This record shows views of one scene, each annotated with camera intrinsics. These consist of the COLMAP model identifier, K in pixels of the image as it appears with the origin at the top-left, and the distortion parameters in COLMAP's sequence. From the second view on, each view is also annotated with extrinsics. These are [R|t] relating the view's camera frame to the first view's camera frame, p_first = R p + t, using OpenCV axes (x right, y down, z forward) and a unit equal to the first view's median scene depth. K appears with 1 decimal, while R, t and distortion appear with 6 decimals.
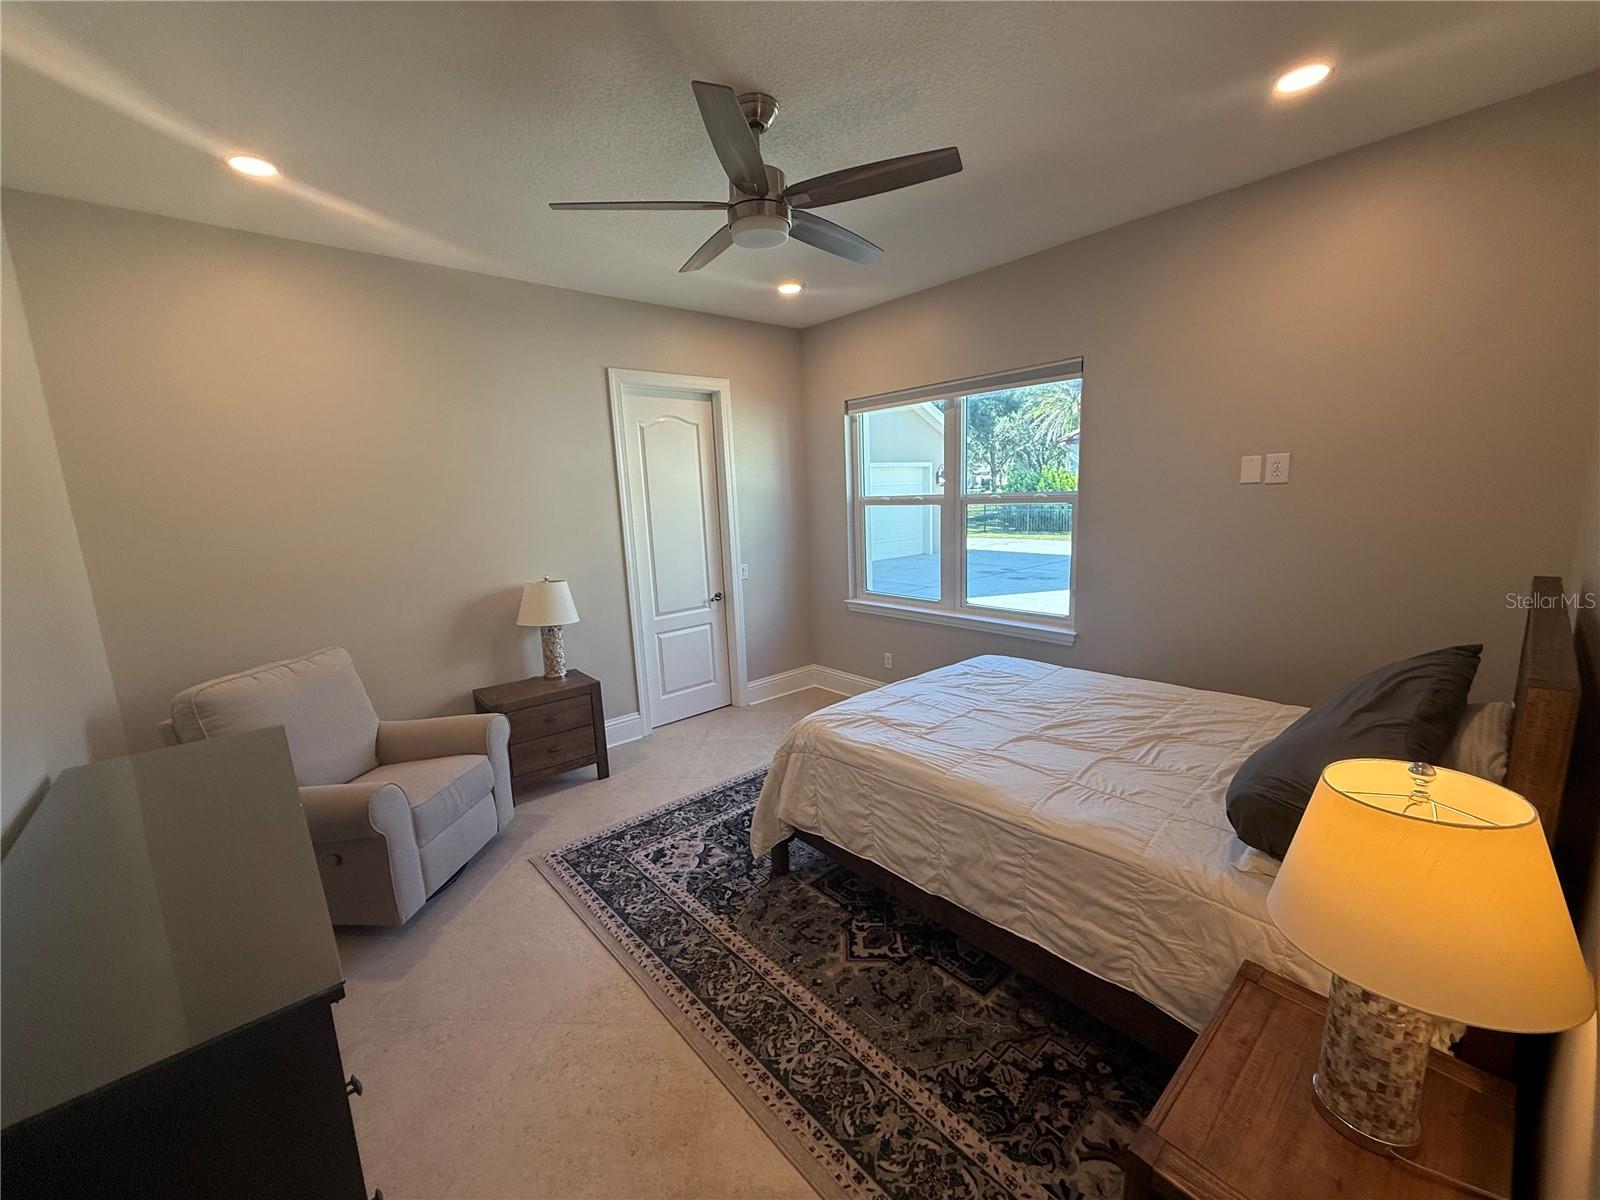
lens RADIAL K [[636.4, 0, 795.1], [0, 636.4, 599.0], [0, 0, 1]] dist [-0.001804, -0.000009]
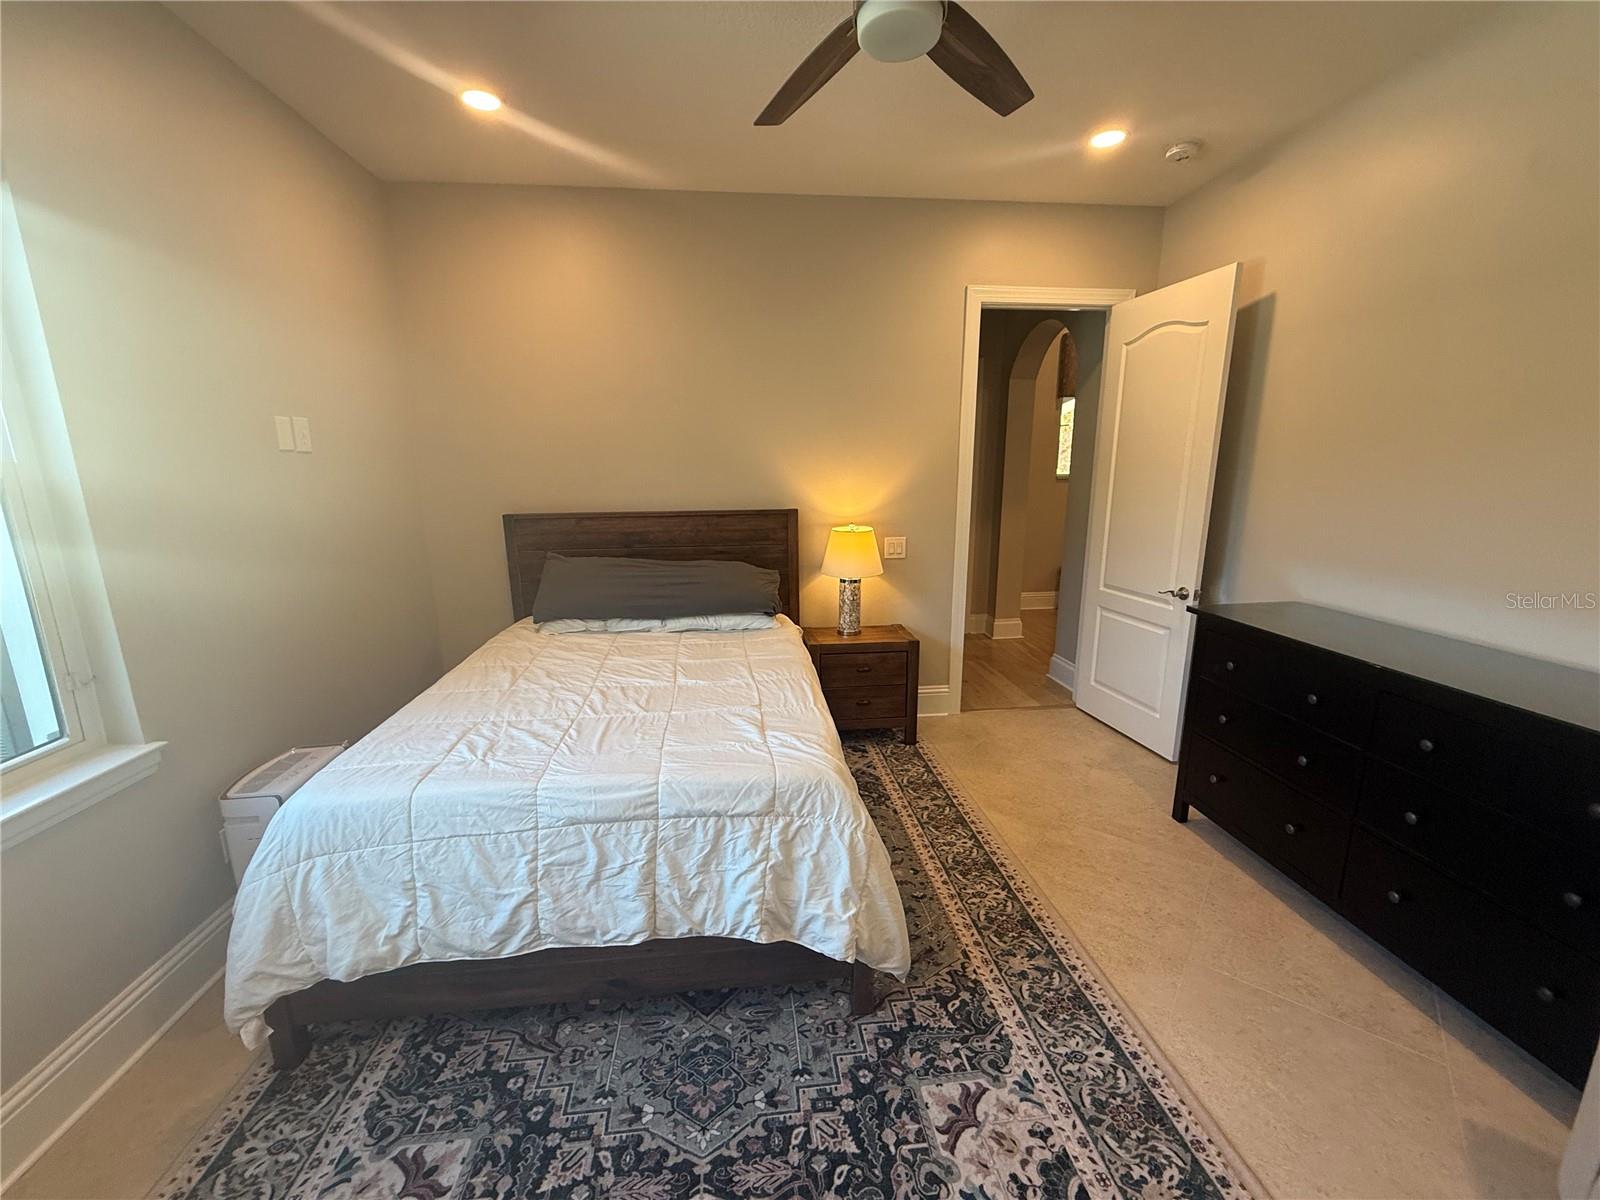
lens RADIAL K [[636.4, 0, 795.0], [0, 636.4, 608.4], [0, 0, 1]] dist [-0.001804, -0.000009]
pose [[-0.818412, -0.081232, 0.568862, -0.359819], [0.132800, 0.936421, 0.324775, -0.209738], [-0.559077, 0.341345, -0.755591, 1.640836]]
